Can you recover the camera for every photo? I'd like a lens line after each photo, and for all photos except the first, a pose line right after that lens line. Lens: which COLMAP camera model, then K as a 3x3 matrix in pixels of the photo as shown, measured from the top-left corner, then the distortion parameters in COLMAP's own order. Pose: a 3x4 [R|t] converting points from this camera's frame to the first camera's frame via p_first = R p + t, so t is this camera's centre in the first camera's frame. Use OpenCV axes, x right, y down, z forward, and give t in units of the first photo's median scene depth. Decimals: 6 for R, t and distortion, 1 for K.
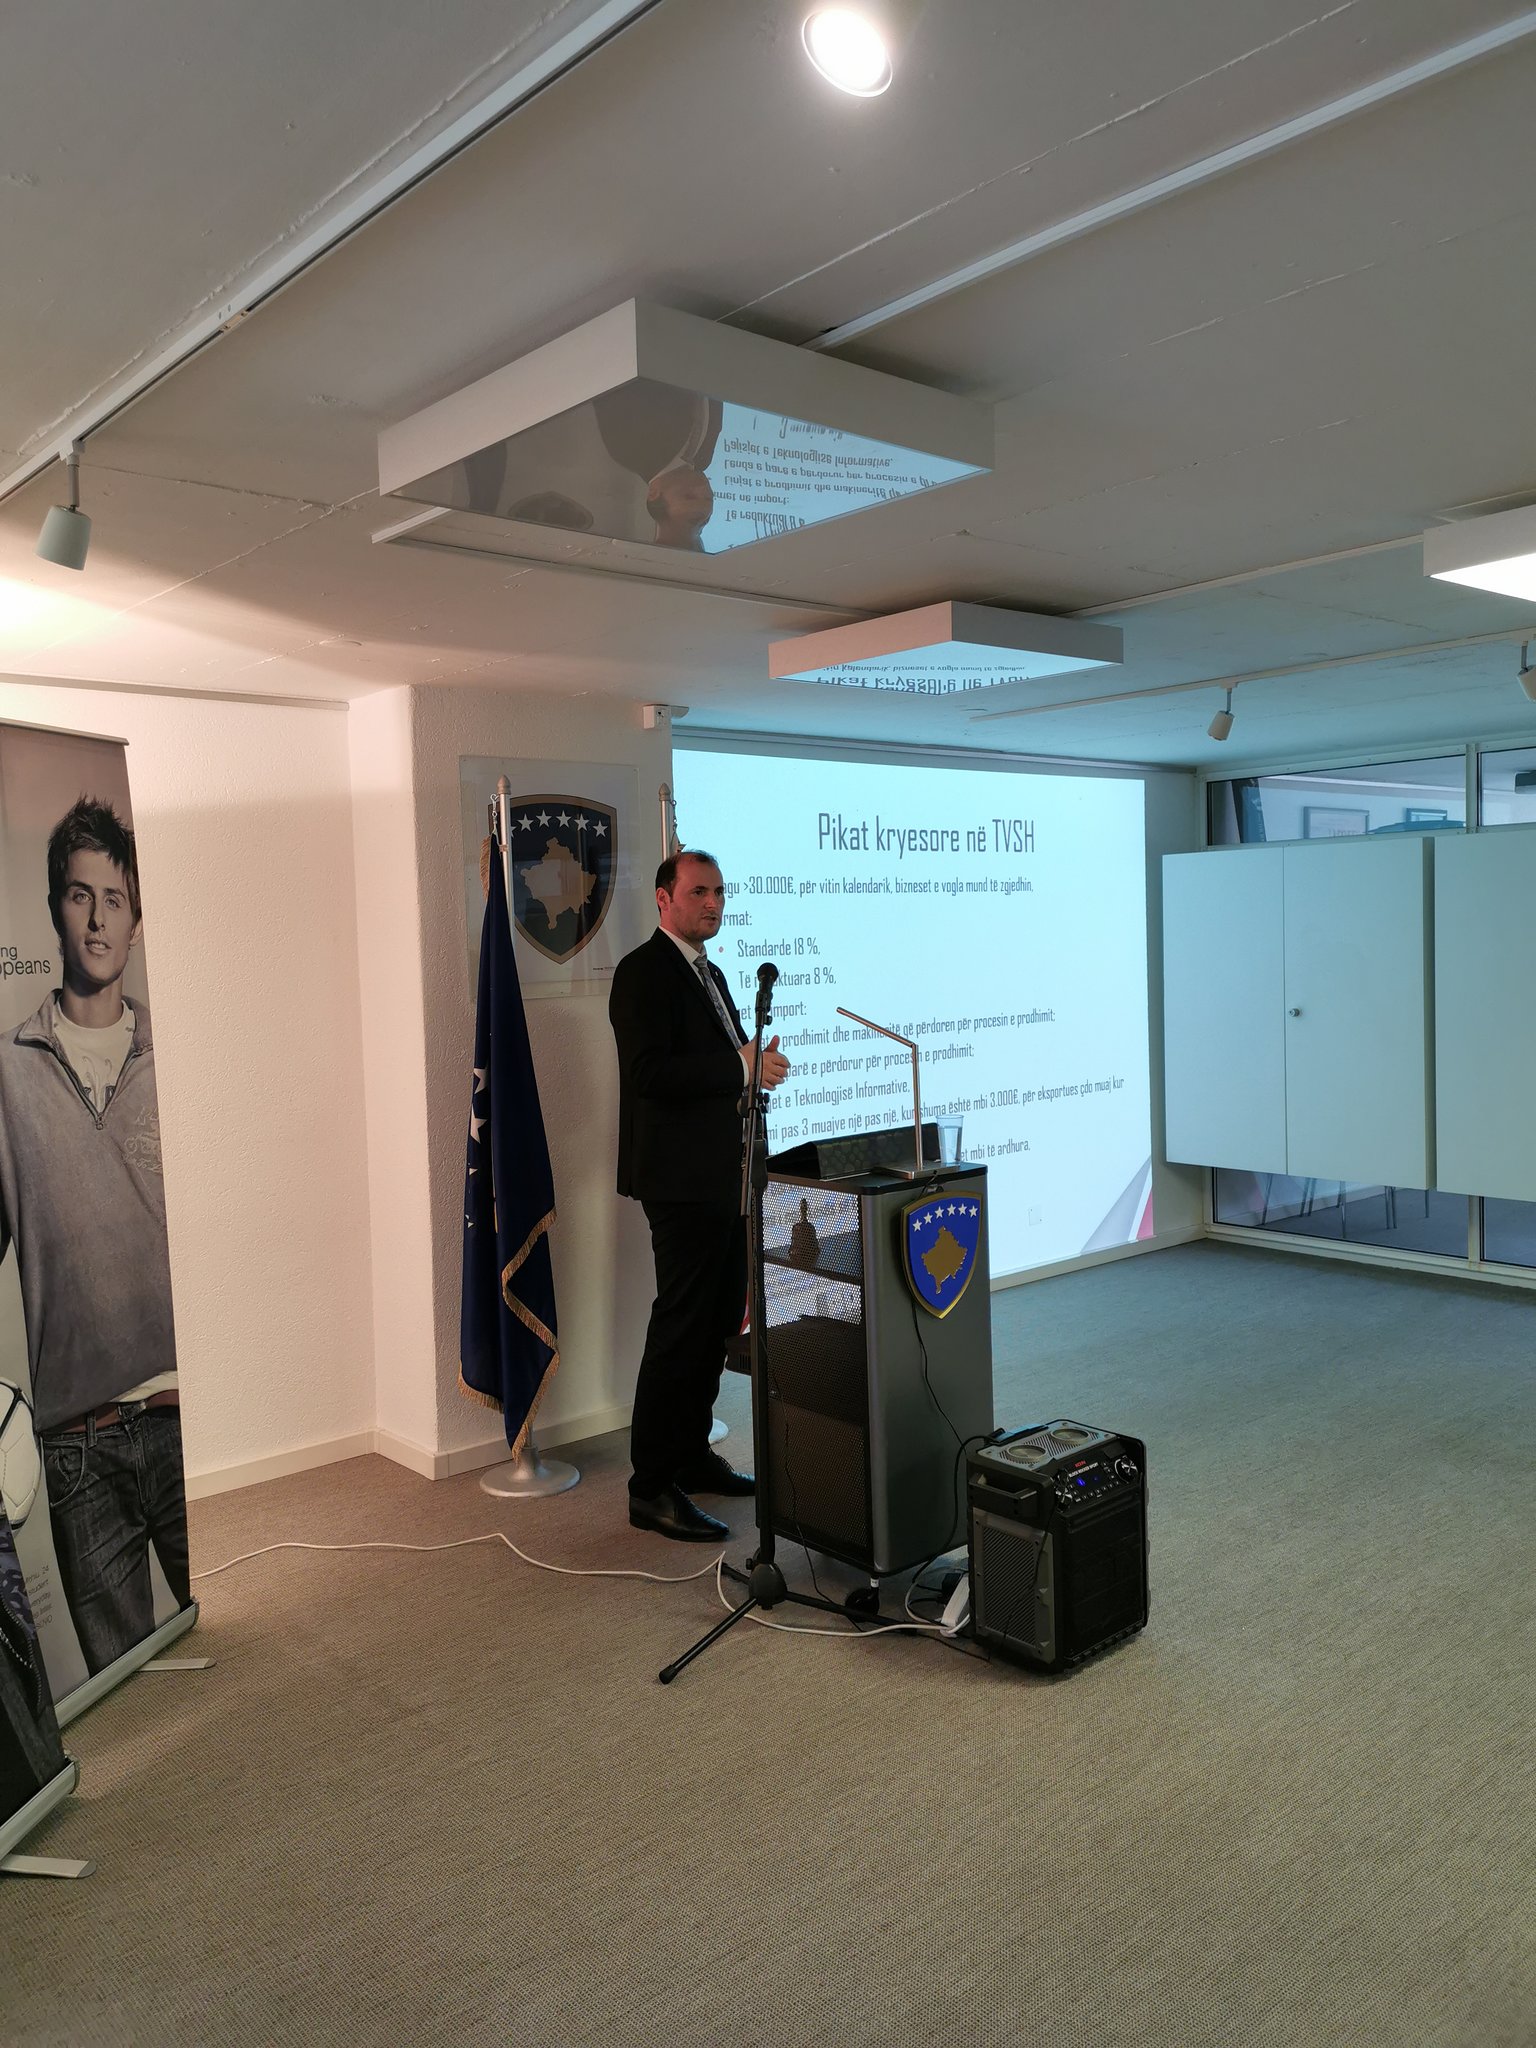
lens RADIAL K [[1588.2, 0, 773.2], [0, 1588.2, 1010.8], [0, 0, 1]] dist [0.014738, -0.027300]
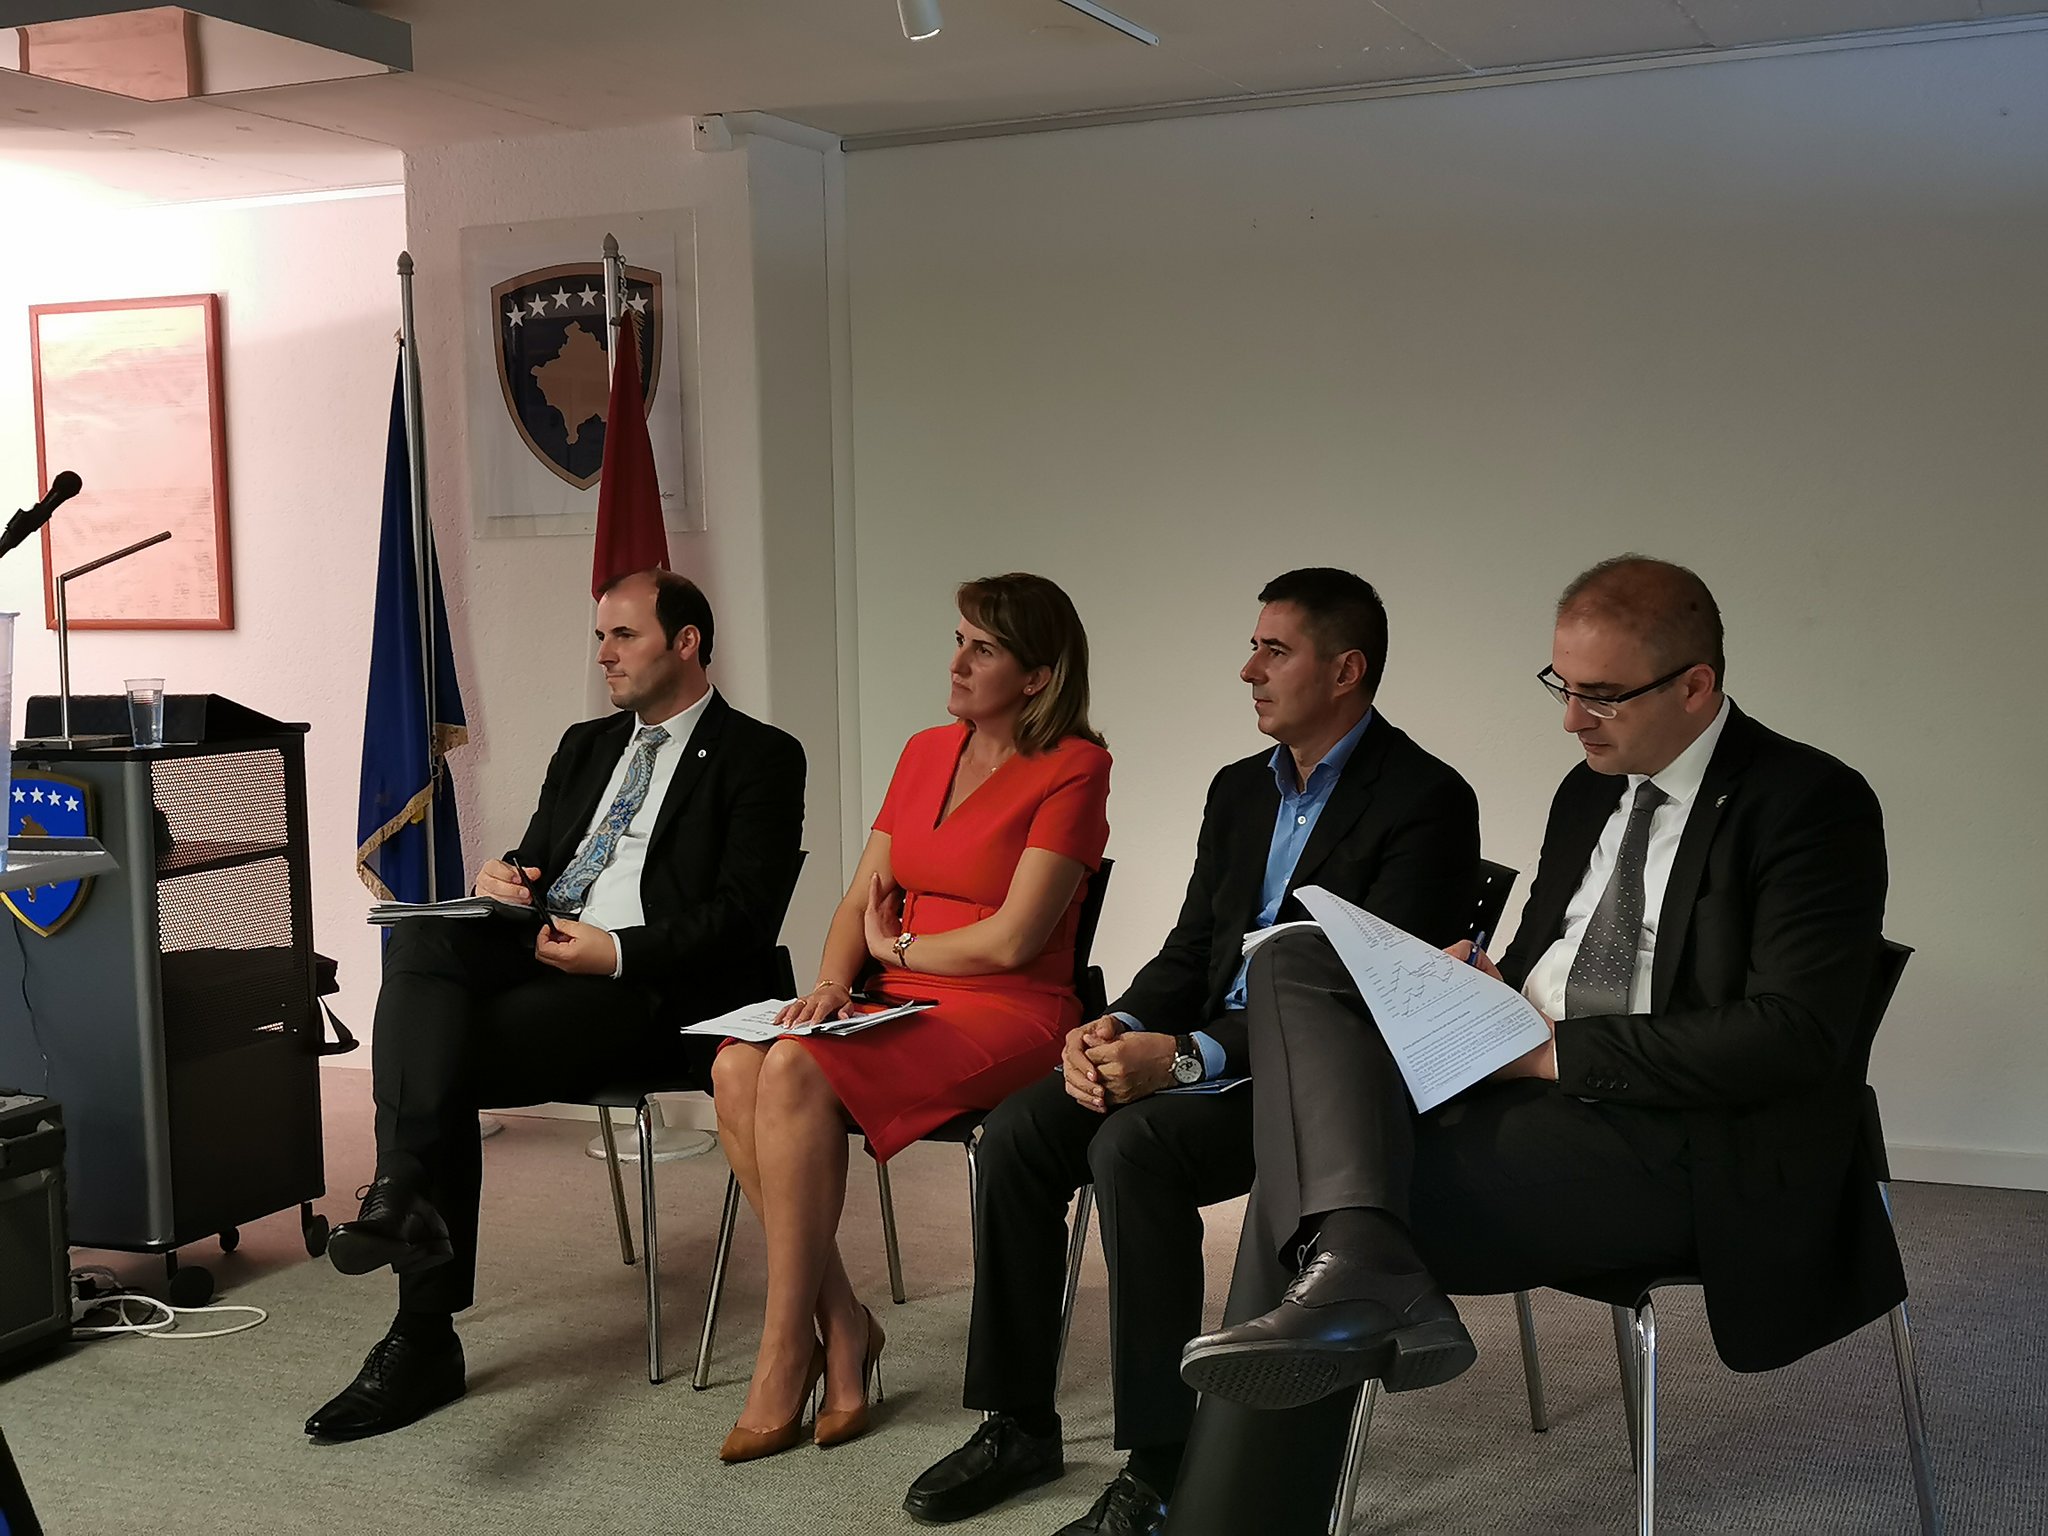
lens RADIAL K [[2499.6, 0, 1022.4], [0, 2499.6, 770.7], [0, 0, 1]] dist [0.020348, 0.000000]
pose [[0.442587, 0.090426, -0.892155, 1.461588], [-0.034940, 0.995886, 0.083607, -0.004556], [0.896045, -0.005831, 0.443926, 0.927914]]
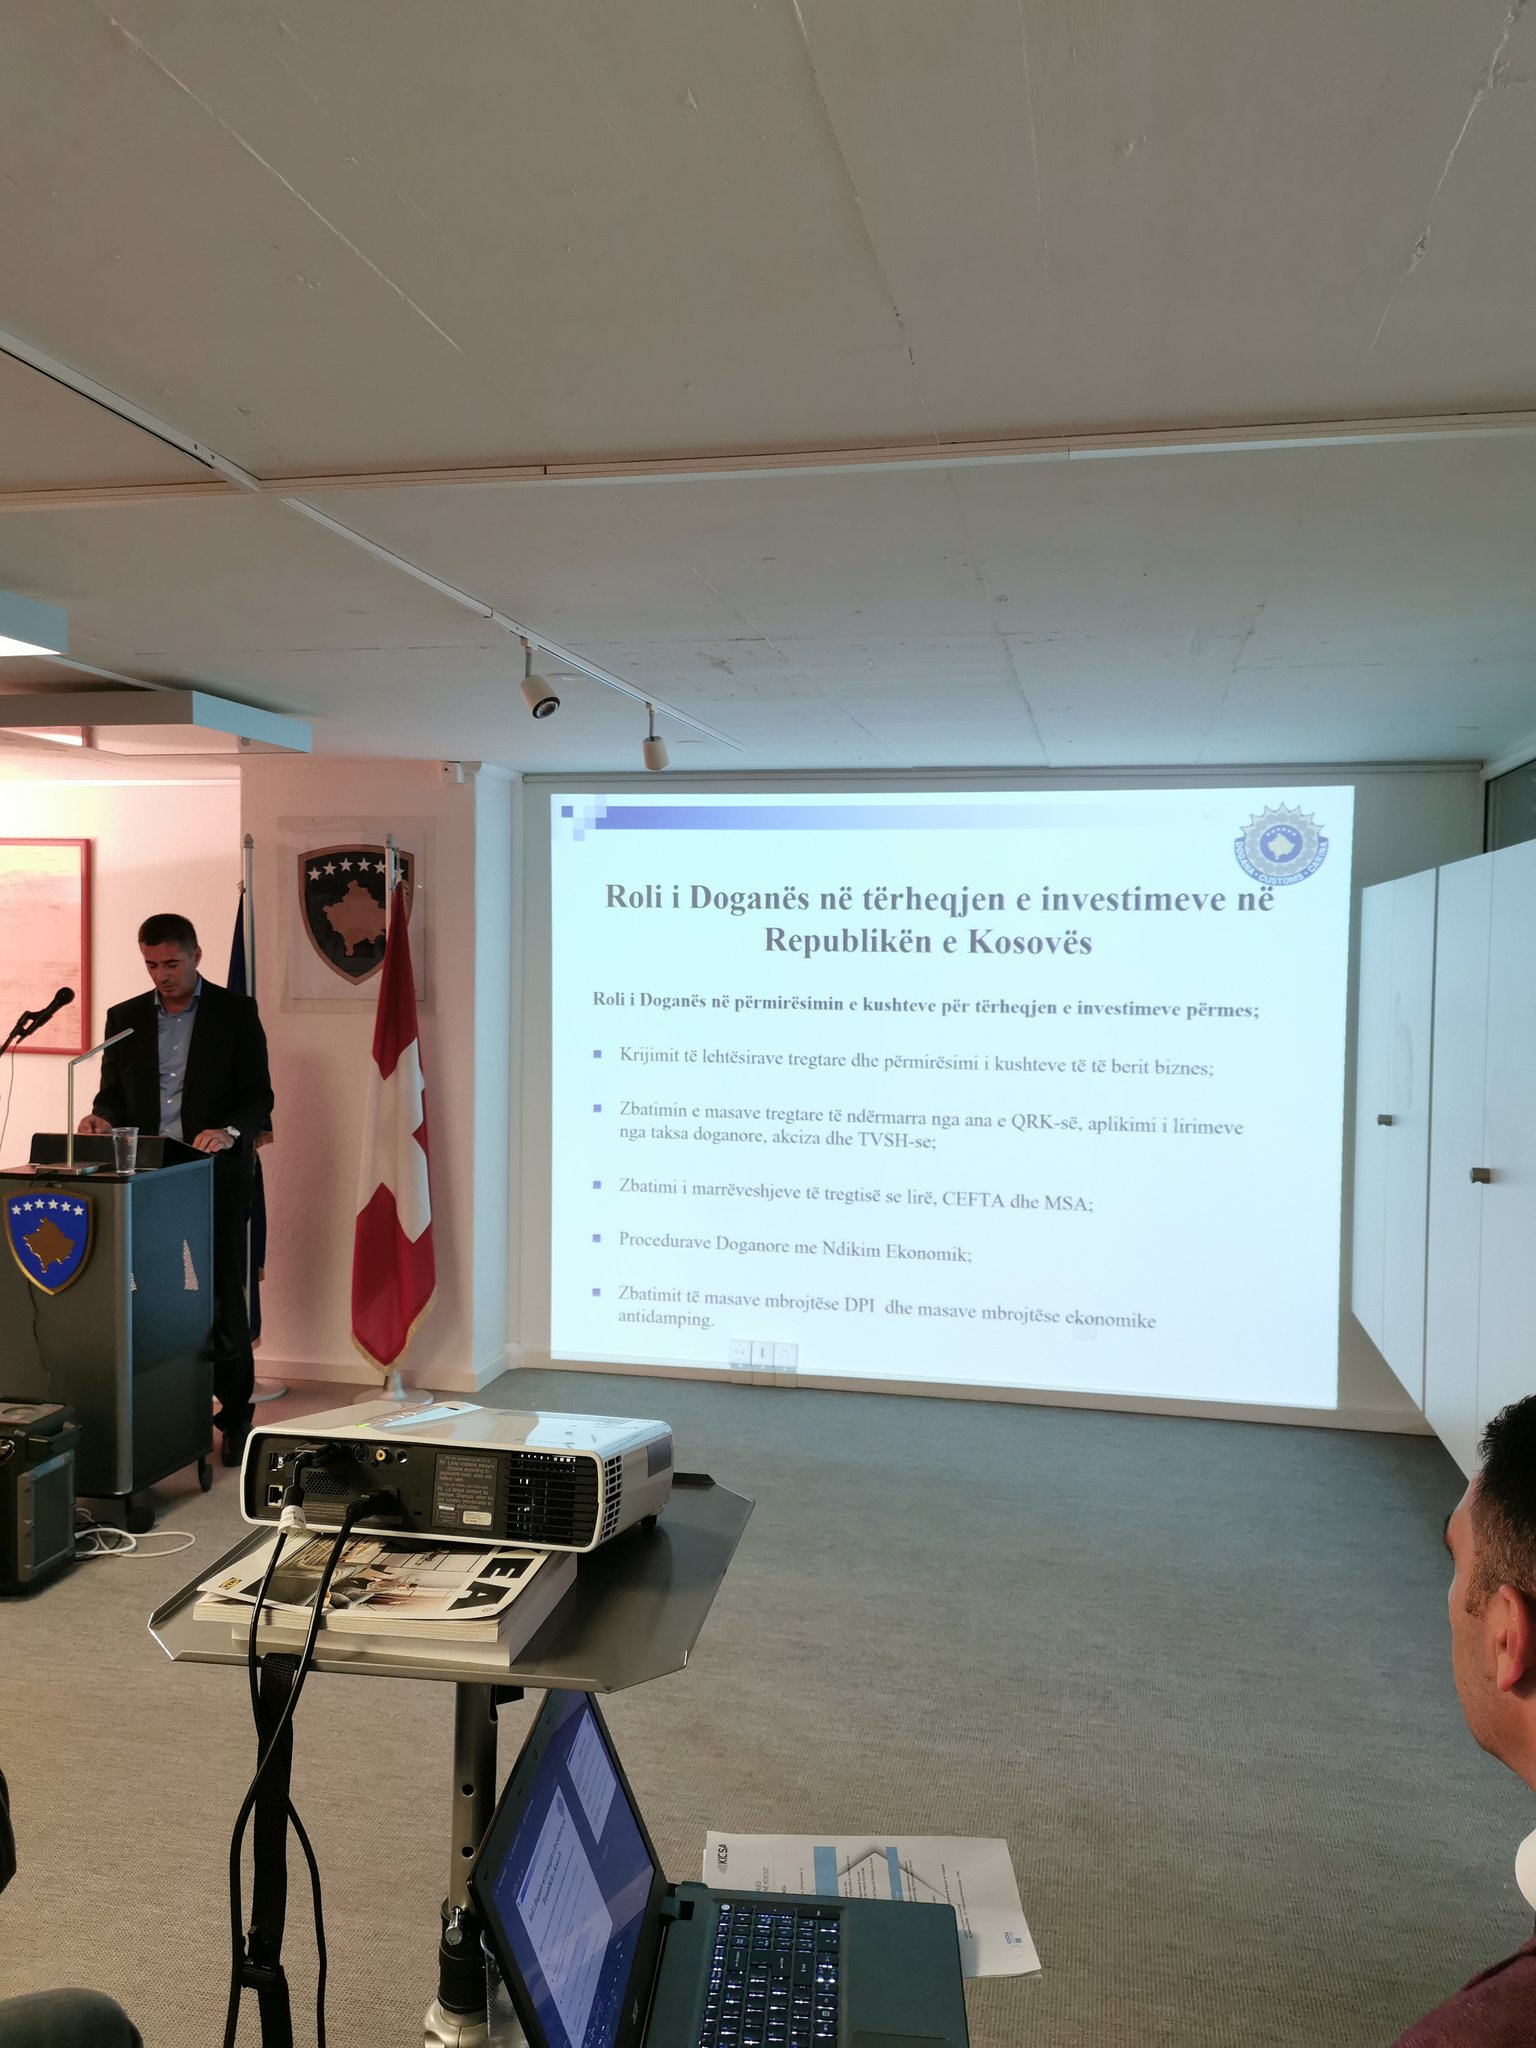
lens RADIAL K [[1588.2, 0, 787.1], [0, 1588.2, 1015.7], [0, 0, 1]] dist [0.014738, -0.027300]
pose [[0.620174, 0.069245, -0.781402, 1.430657], [-0.070511, 0.996985, 0.032387, -0.096403], [0.781289, 0.035011, 0.623186, 0.712764]]
